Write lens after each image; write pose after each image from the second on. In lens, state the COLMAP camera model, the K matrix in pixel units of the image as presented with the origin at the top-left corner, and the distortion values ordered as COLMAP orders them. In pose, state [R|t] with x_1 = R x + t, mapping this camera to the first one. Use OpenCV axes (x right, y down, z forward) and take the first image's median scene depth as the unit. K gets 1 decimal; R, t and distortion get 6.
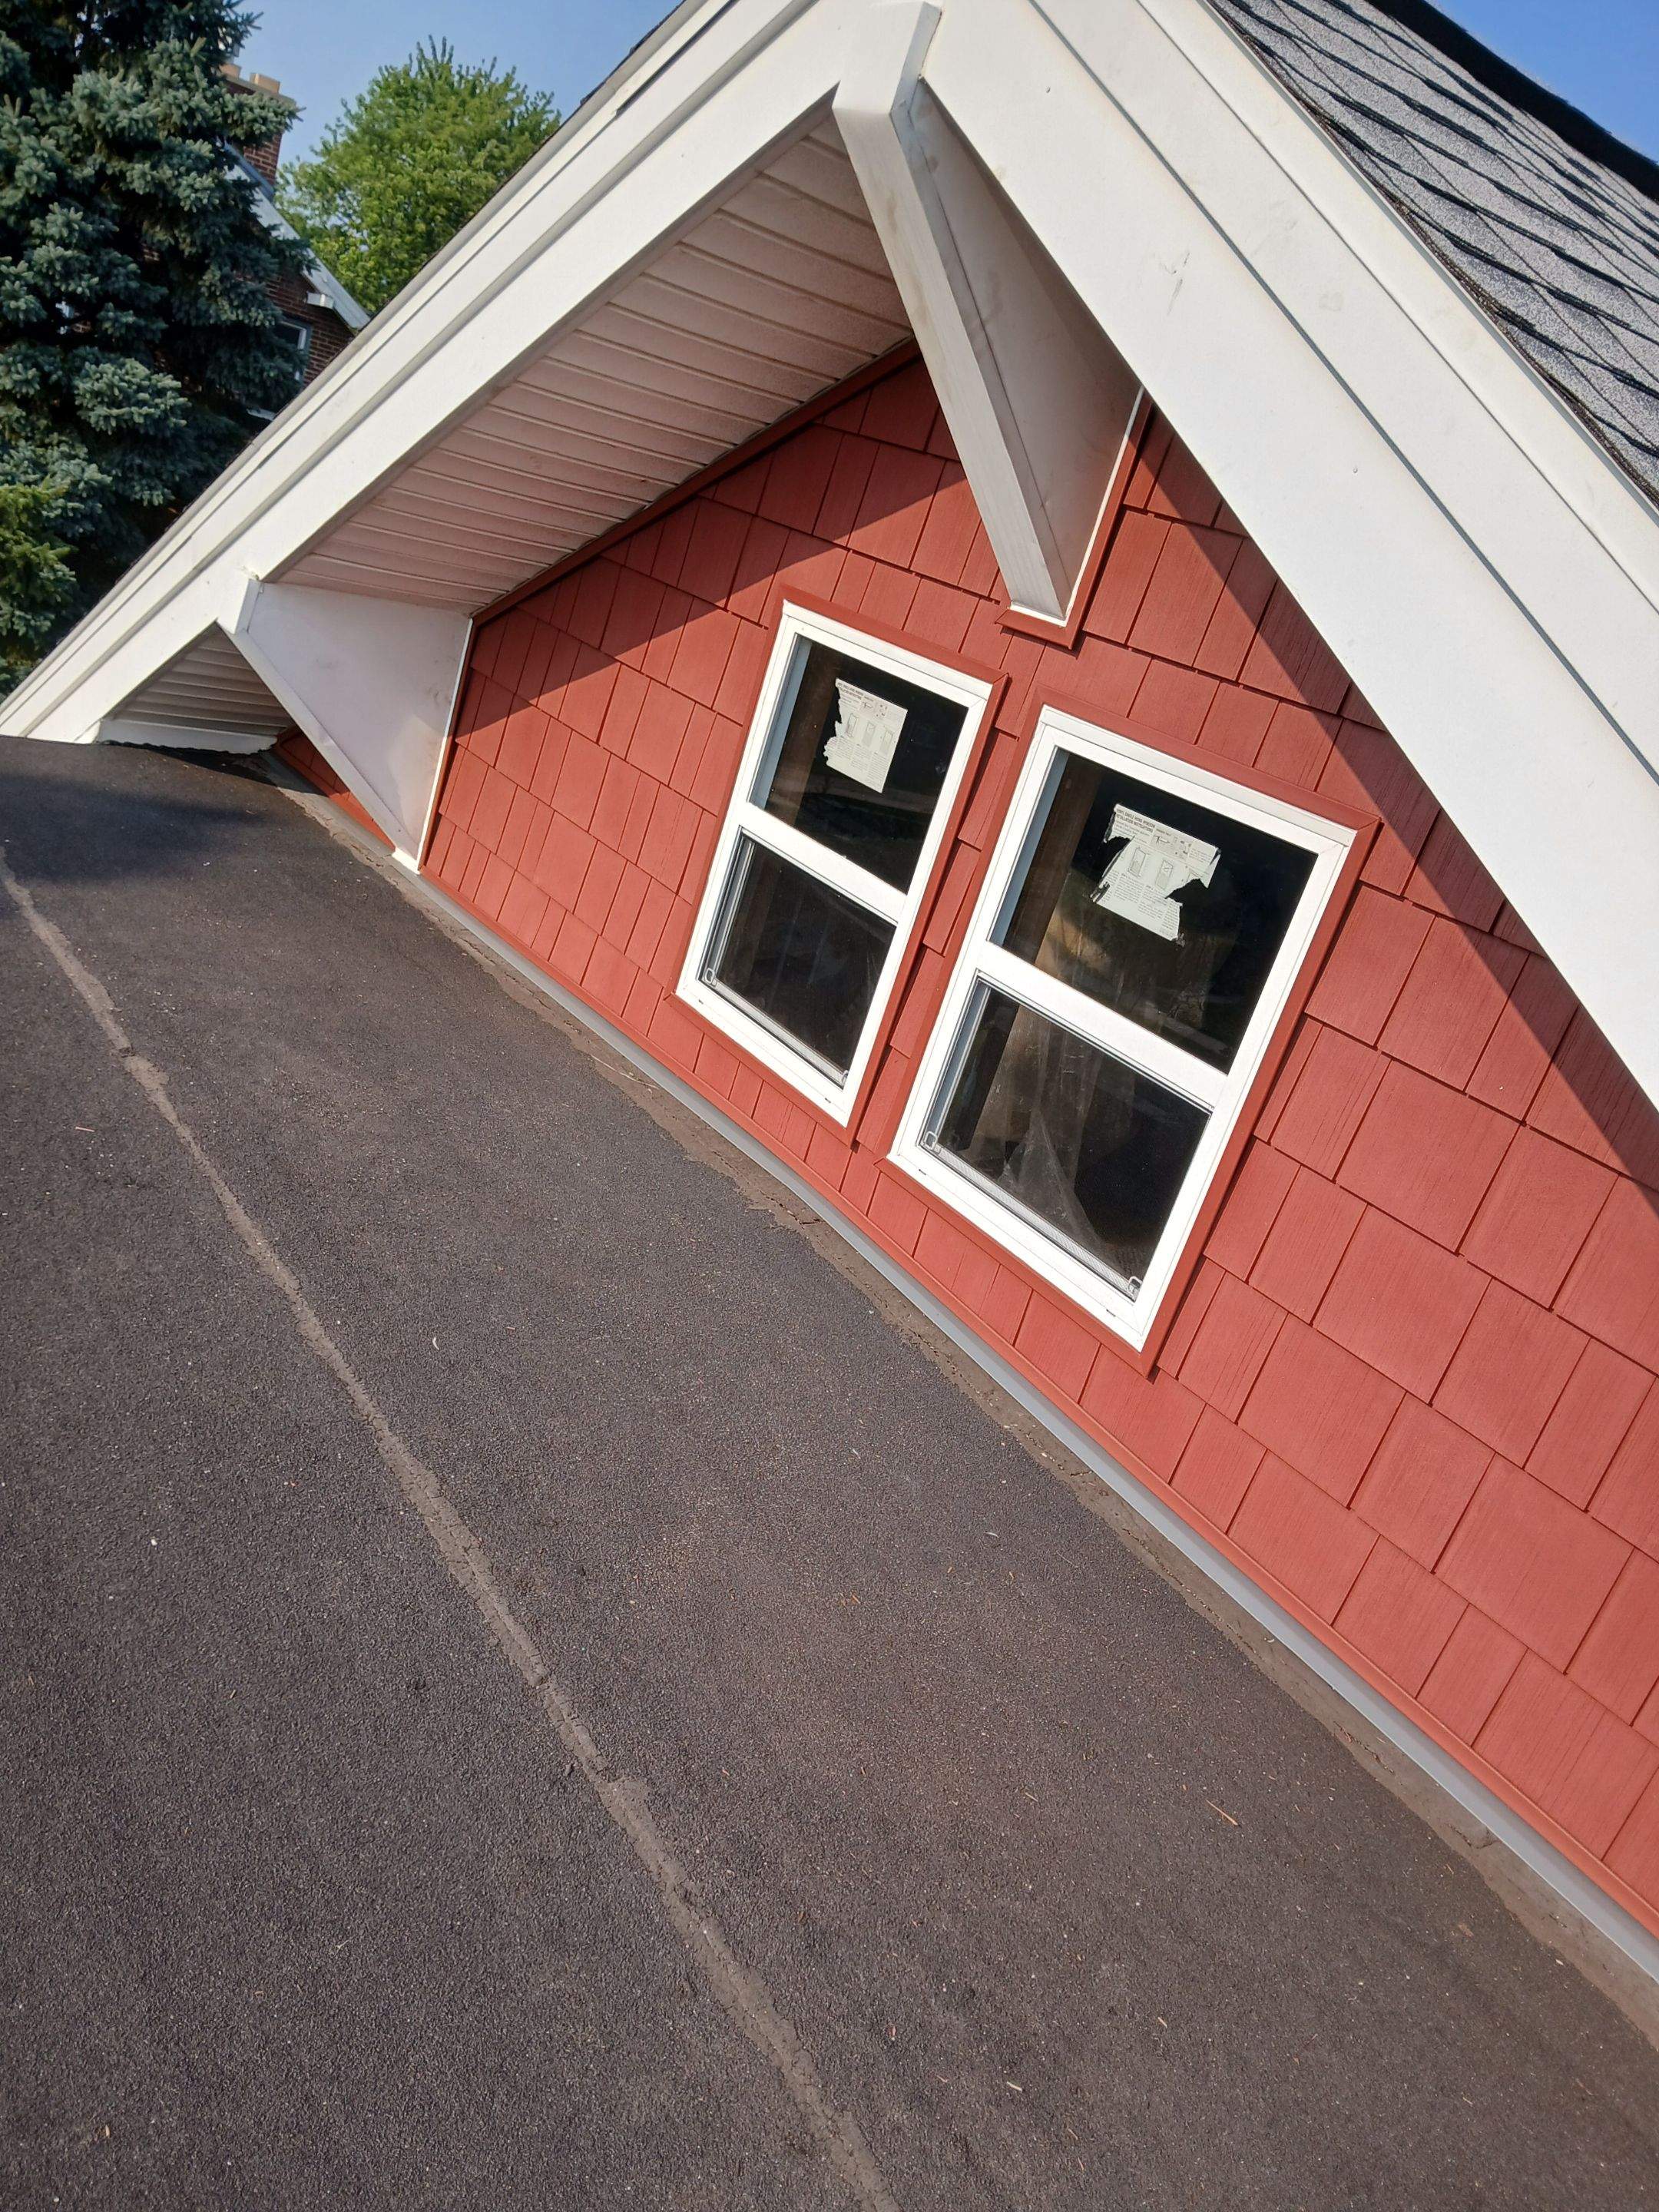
lens RADIAL K [[1783.4, 0, 829.6], [0, 1783.4, 1154.5], [0, 0, 1]] dist [0.078324, -0.182162]
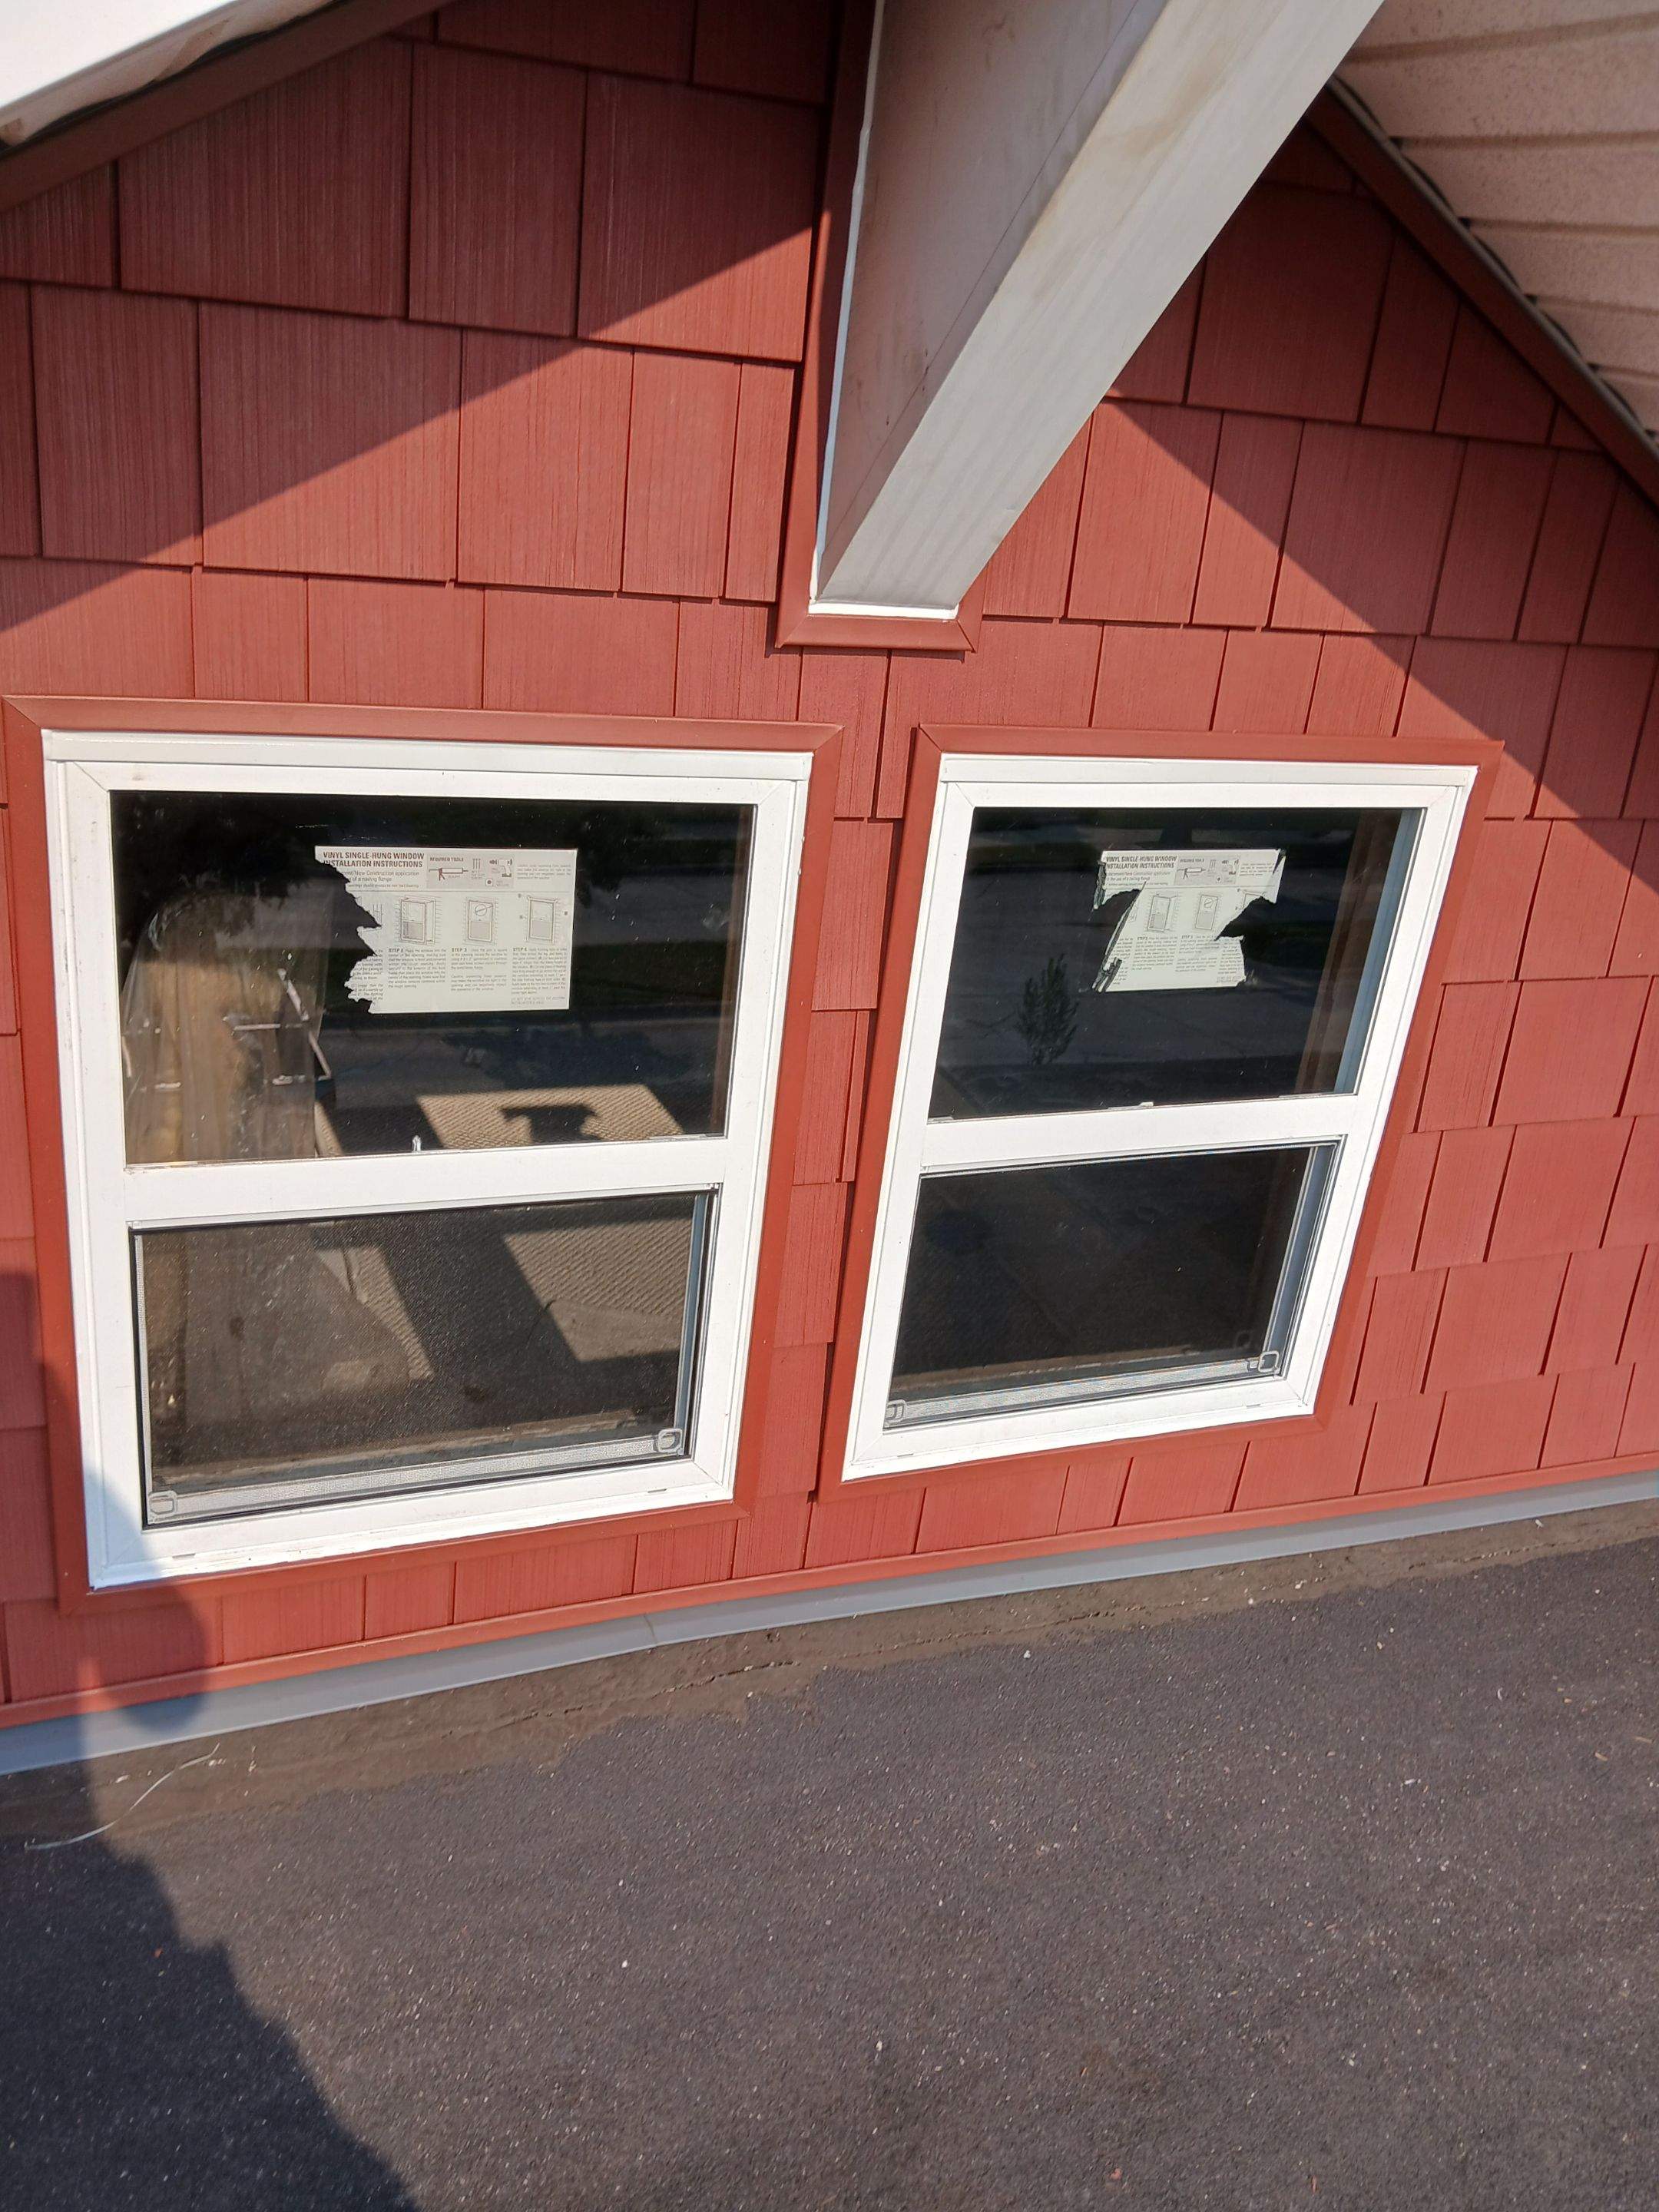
lens RADIAL K [[1783.4, 0, 829.6], [0, 1783.4, 1154.5], [0, 0, 1]] dist [0.078324, -0.182162]
pose [[0.235003, -0.611077, 0.755883, -0.430560], [0.298133, 0.785493, 0.542326, -0.496773], [-0.925143, 0.097905, 0.366775, 0.865569]]
